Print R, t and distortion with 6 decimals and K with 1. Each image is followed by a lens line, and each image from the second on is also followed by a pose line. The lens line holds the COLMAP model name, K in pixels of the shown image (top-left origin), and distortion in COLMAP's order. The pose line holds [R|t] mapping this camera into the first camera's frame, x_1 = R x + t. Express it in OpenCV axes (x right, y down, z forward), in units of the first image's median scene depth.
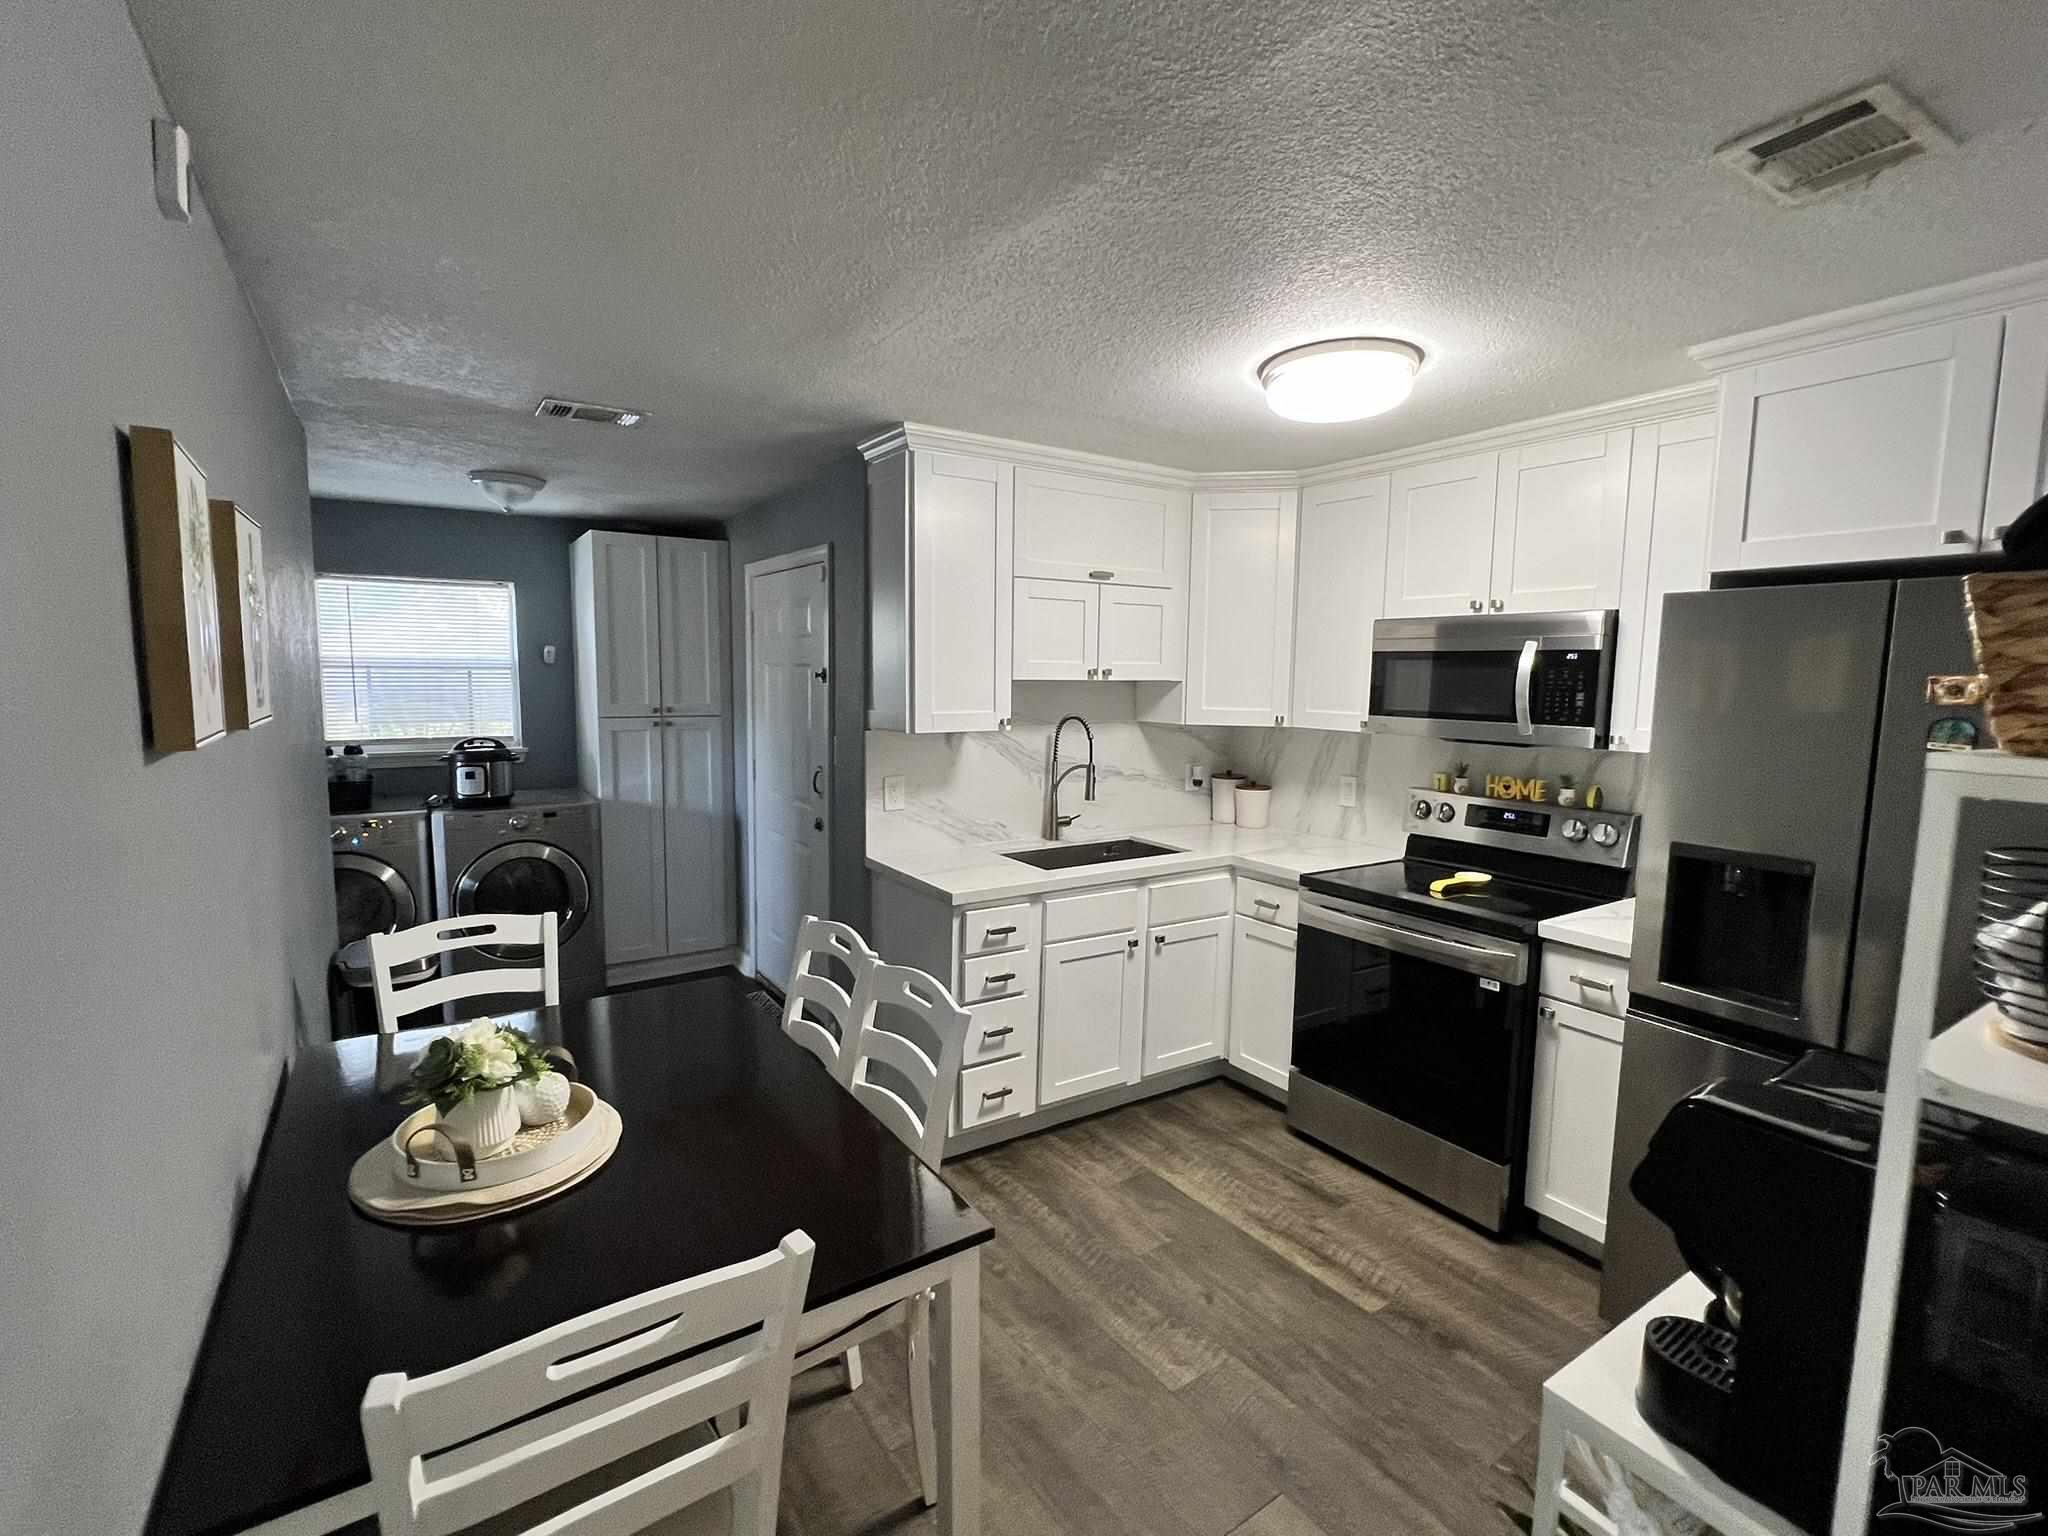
lens RADIAL K [[923.0, 0, 1013.6], [0, 923.0, 765.1], [0, 0, 1]] dist [-0.004331, 0.000483]
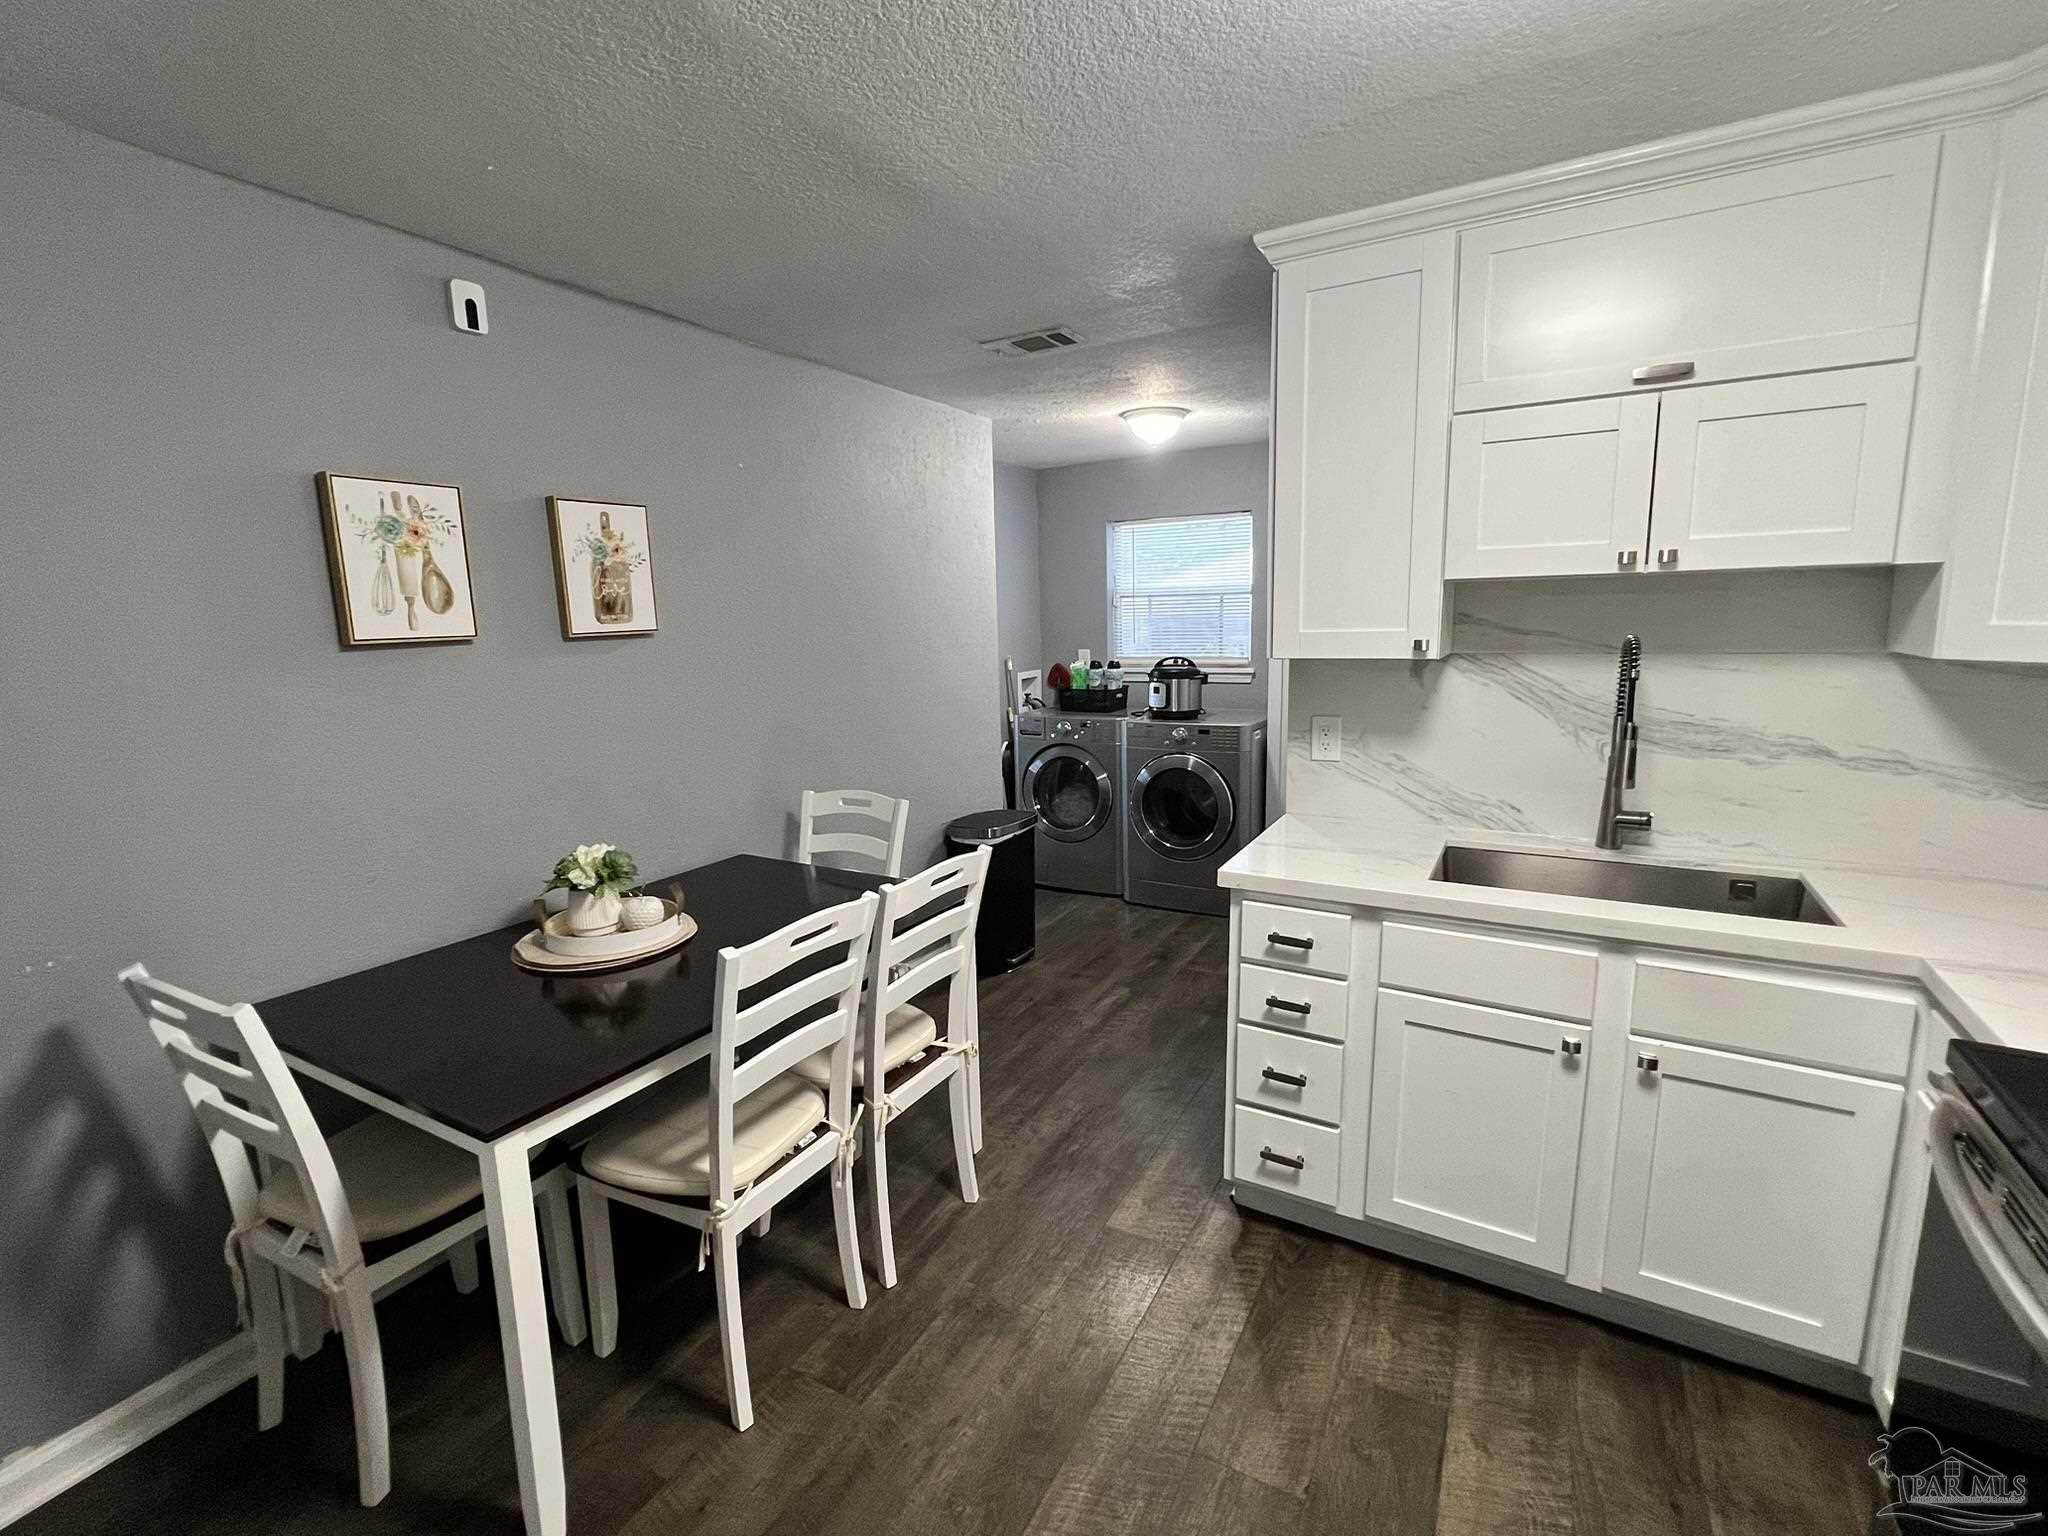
lens RADIAL K [[923.0, 0, 1015.4], [0, 923.0, 765.1], [0, 0, 1]] dist [-0.004331, 0.000483]
pose [[0.441735, 0.126802, -0.888139, 0.463641], [-0.057286, 0.991928, 0.113128, -0.020462], [0.895315, 0.000905, 0.445433, 0.455988]]
